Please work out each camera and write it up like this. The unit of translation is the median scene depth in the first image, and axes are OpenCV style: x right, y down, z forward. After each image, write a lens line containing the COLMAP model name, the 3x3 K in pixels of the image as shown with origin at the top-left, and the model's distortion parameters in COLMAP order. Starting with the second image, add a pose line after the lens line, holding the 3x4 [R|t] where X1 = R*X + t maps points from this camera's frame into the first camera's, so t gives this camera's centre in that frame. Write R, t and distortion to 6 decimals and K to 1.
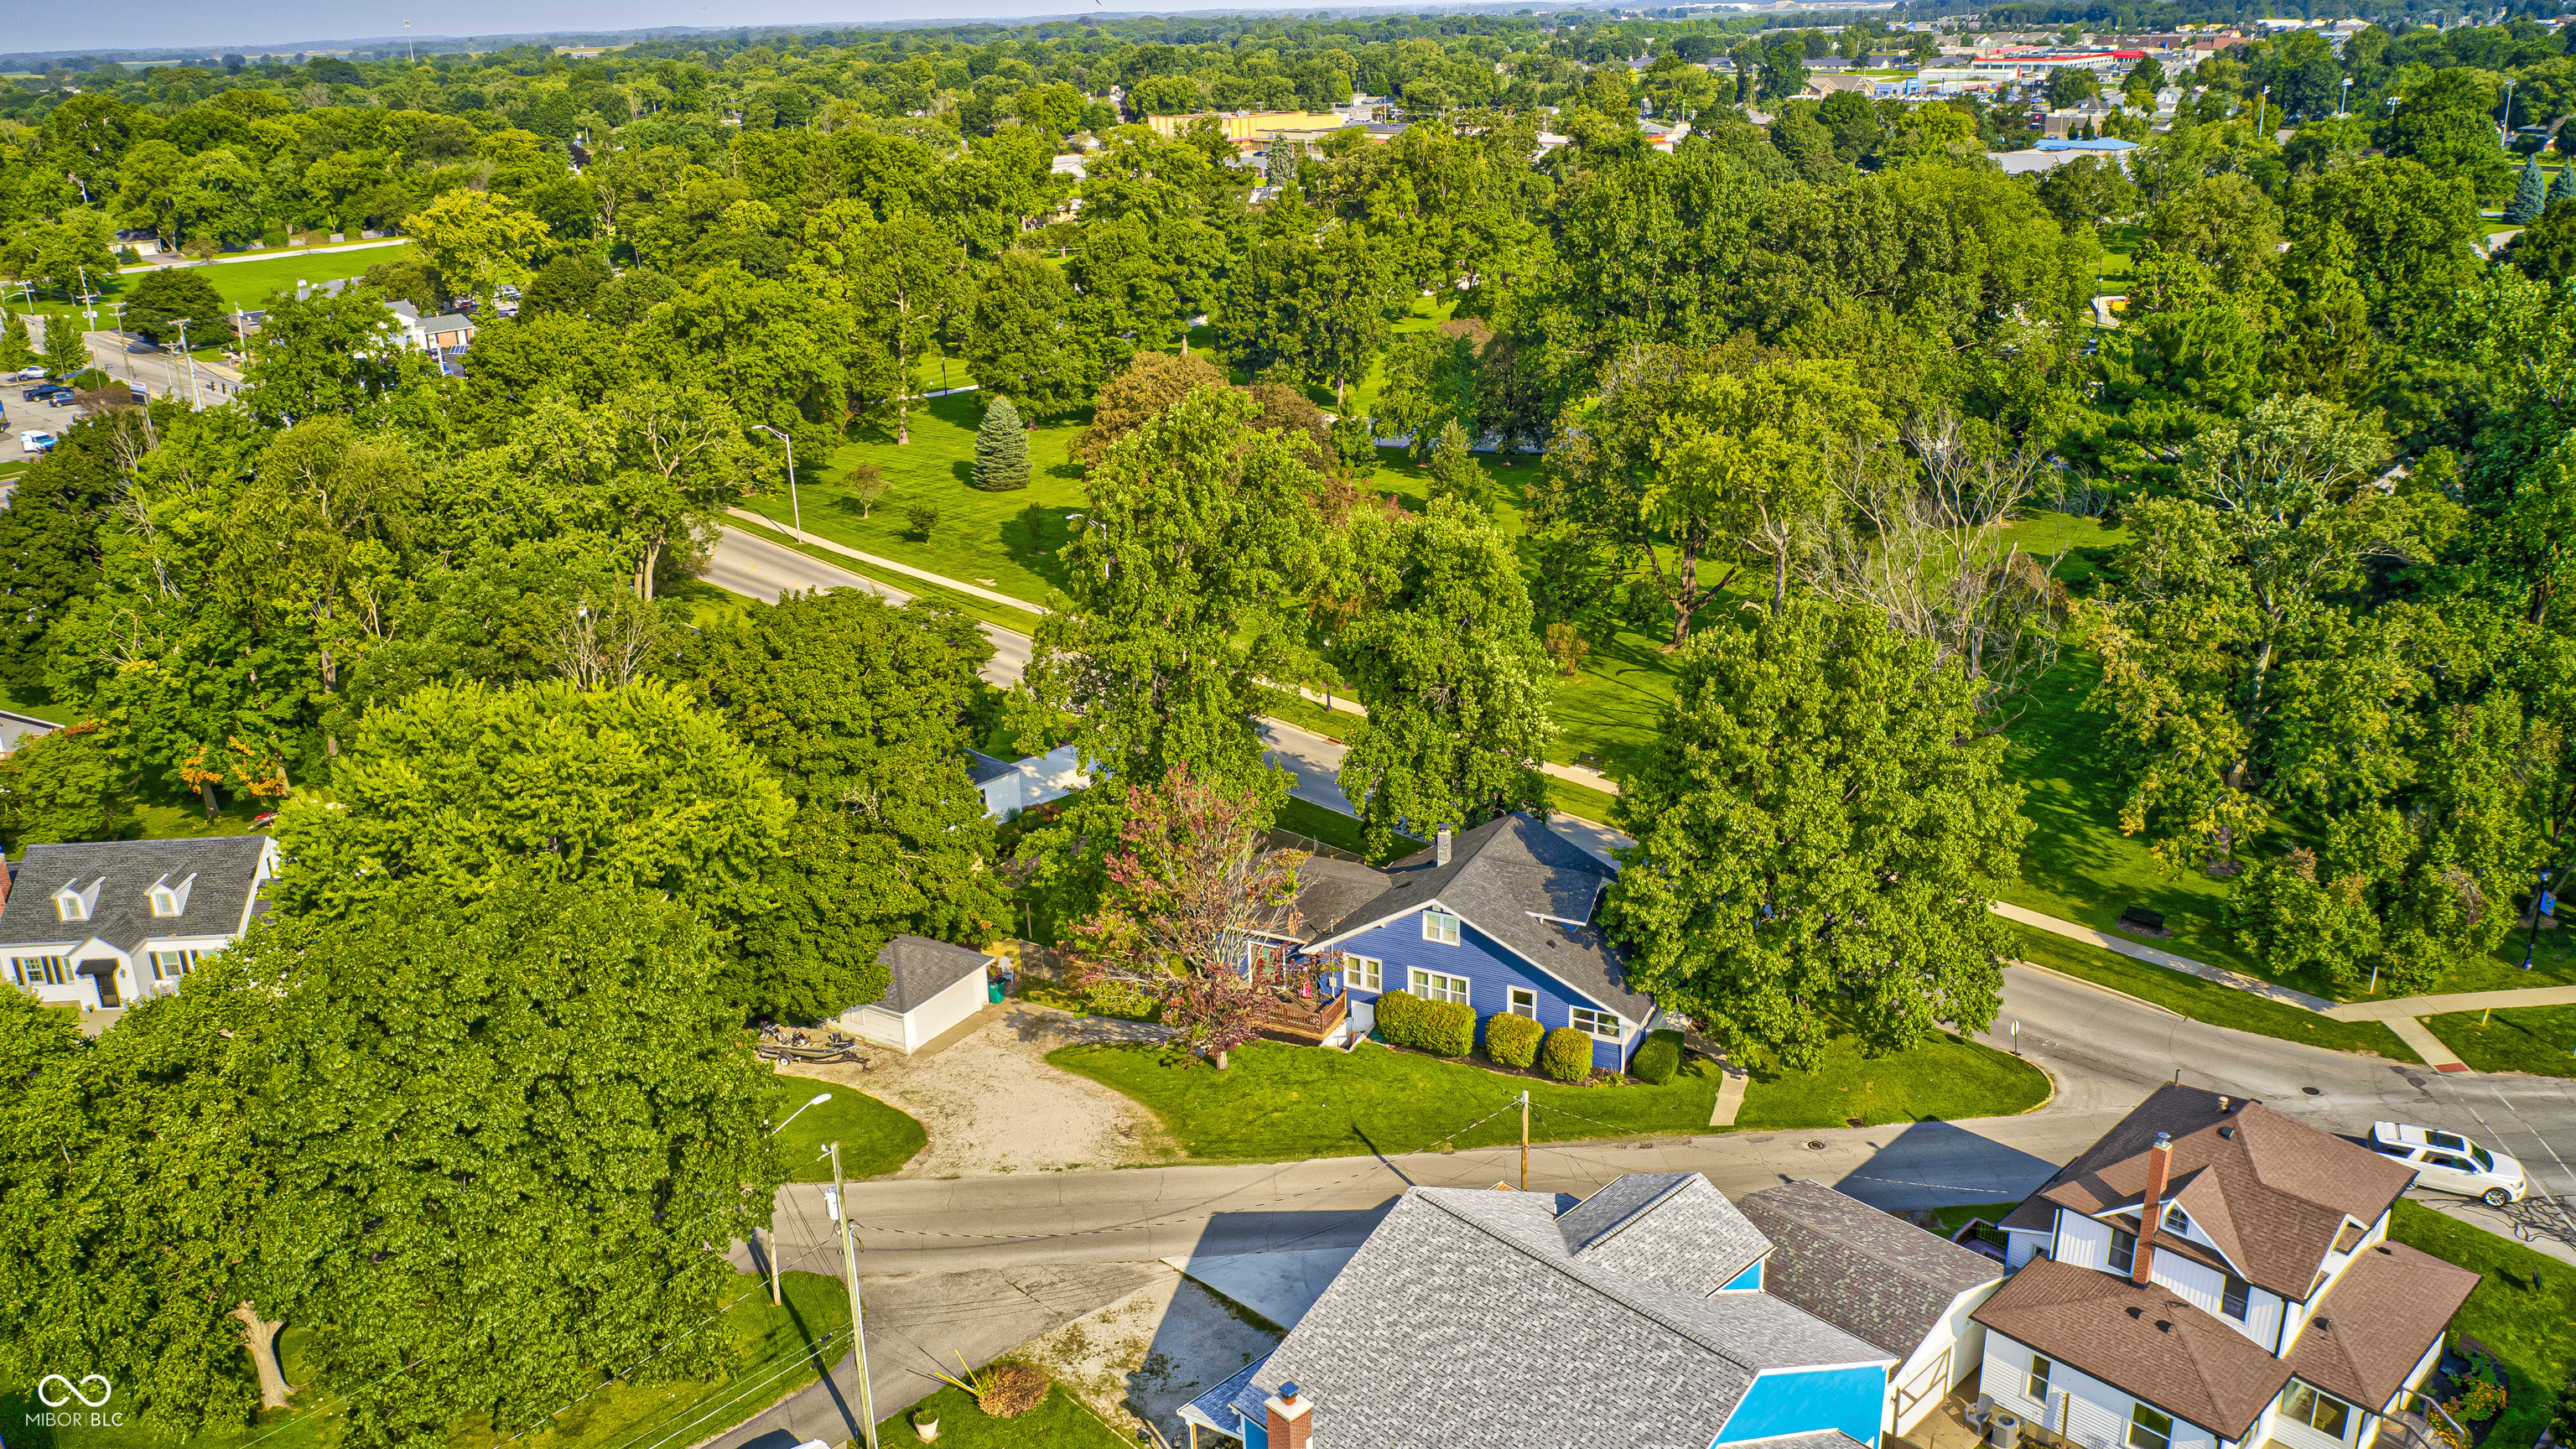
lens RADIAL K [[1987.2, 0, 1299.6], [0, 1987.2, 721.0], [0, 0, 1]] dist [-0.036537, -0.003000]
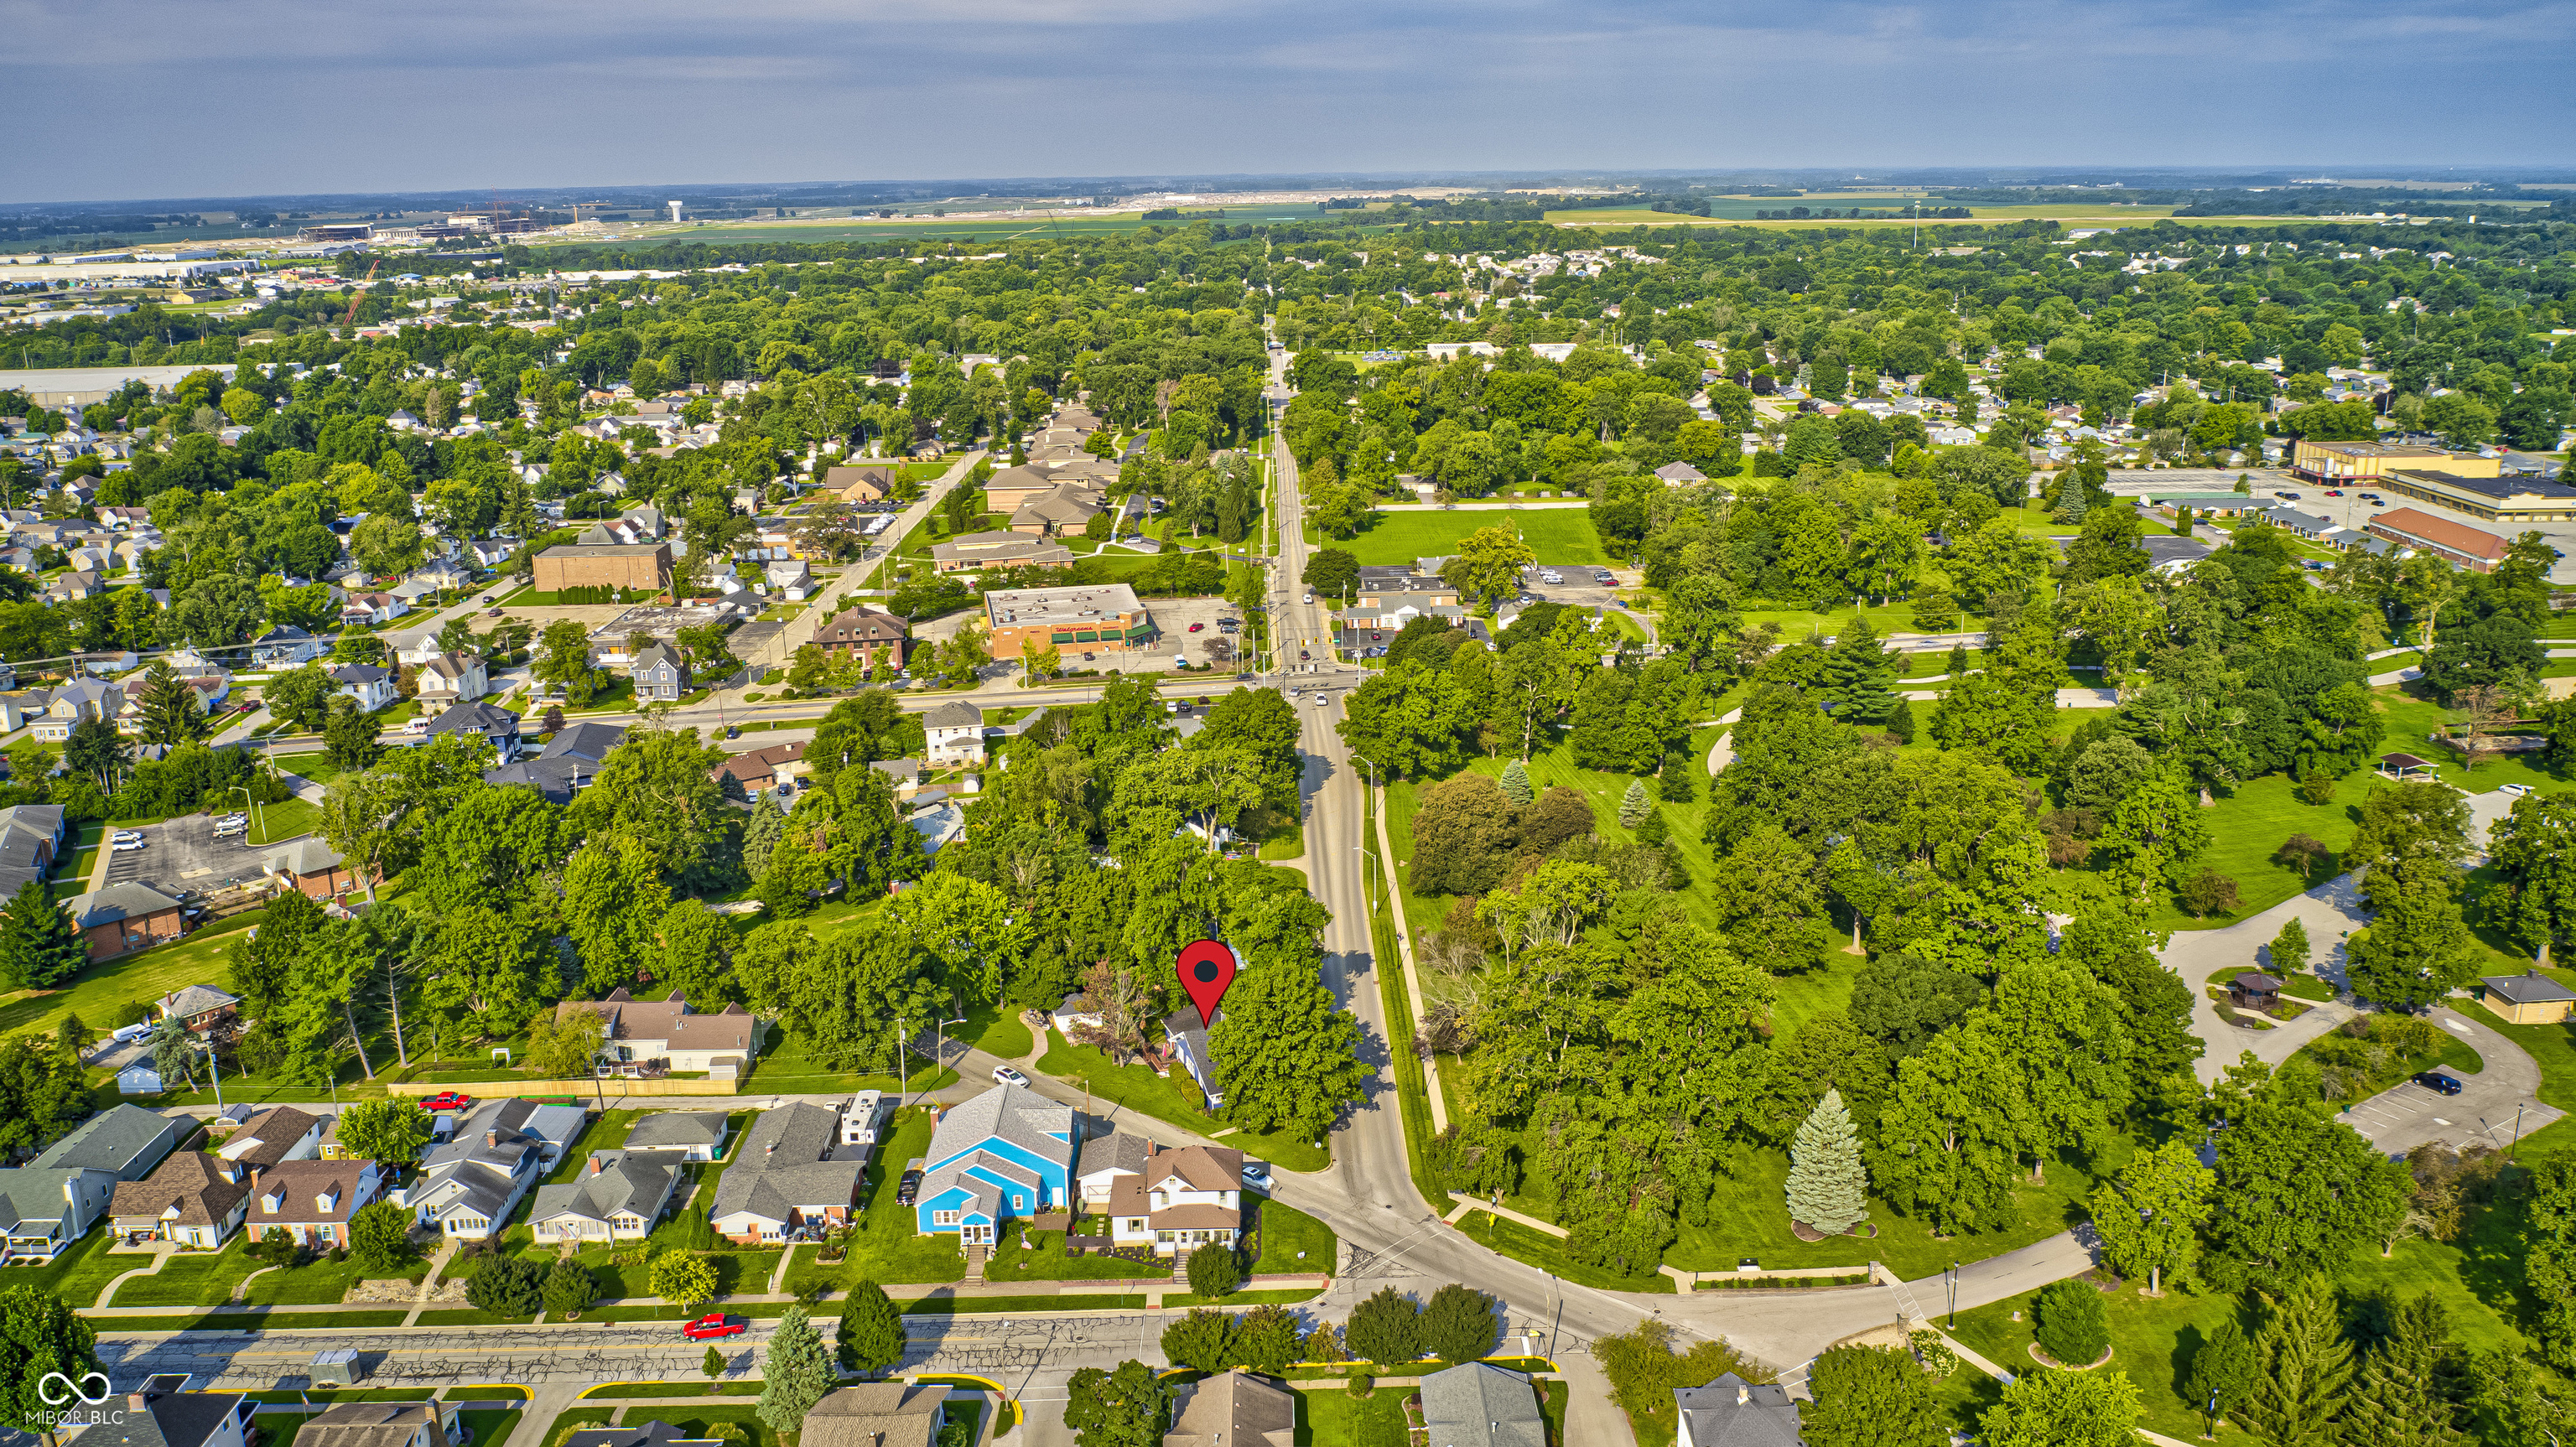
lens RADIAL K [[1987.0, 0, 1299.6], [0, 1987.0, 720.0], [0, 0, 1]] dist [-0.036537, -0.003000]
pose [[0.733328, 0.197500, -0.650556, 1.875447], [-0.235854, 0.971355, 0.029028, -0.445953], [0.637654, 0.132149, 0.758903, -1.042814]]
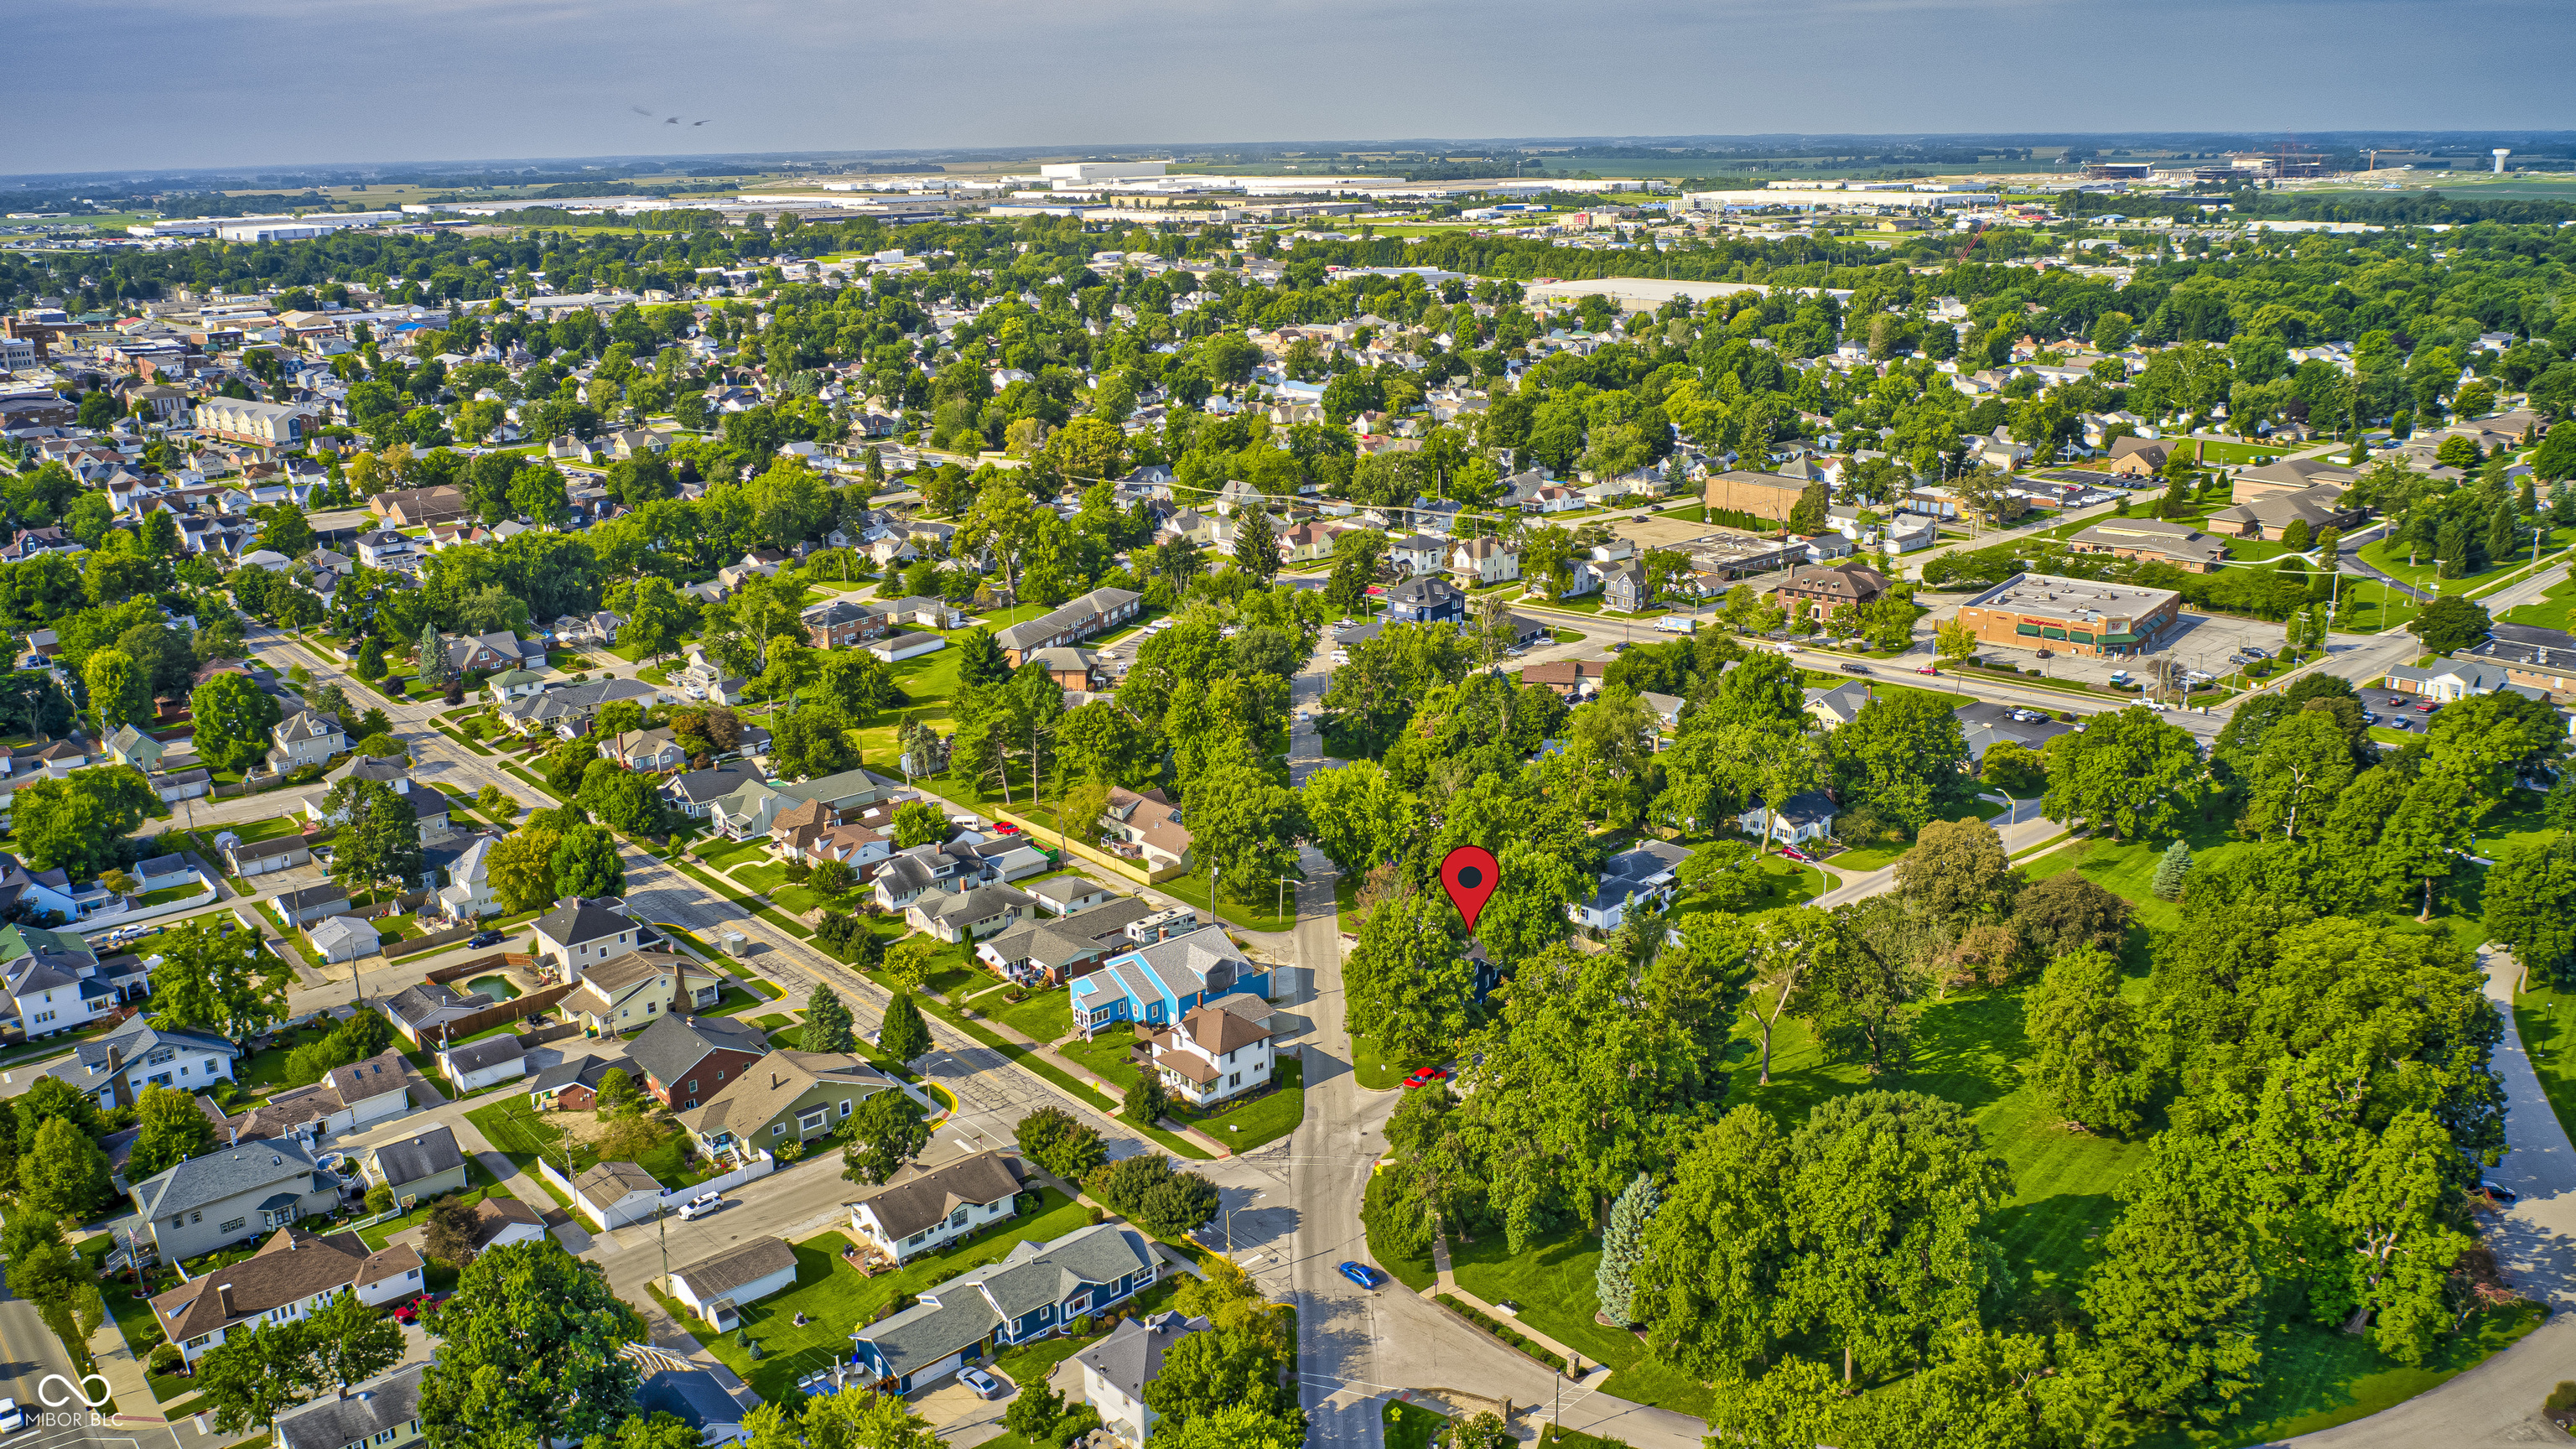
lens RADIAL K [[1987.2, 0, 1299.6], [0, 1987.2, 721.0], [0, 0, 1]] dist [-0.036537, -0.003000]
pose [[-0.040574, 0.309026, -0.950188, 2.781712], [-0.324299, 0.895415, 0.305060, -1.062186], [0.945084, 0.320522, 0.063886, 0.533996]]
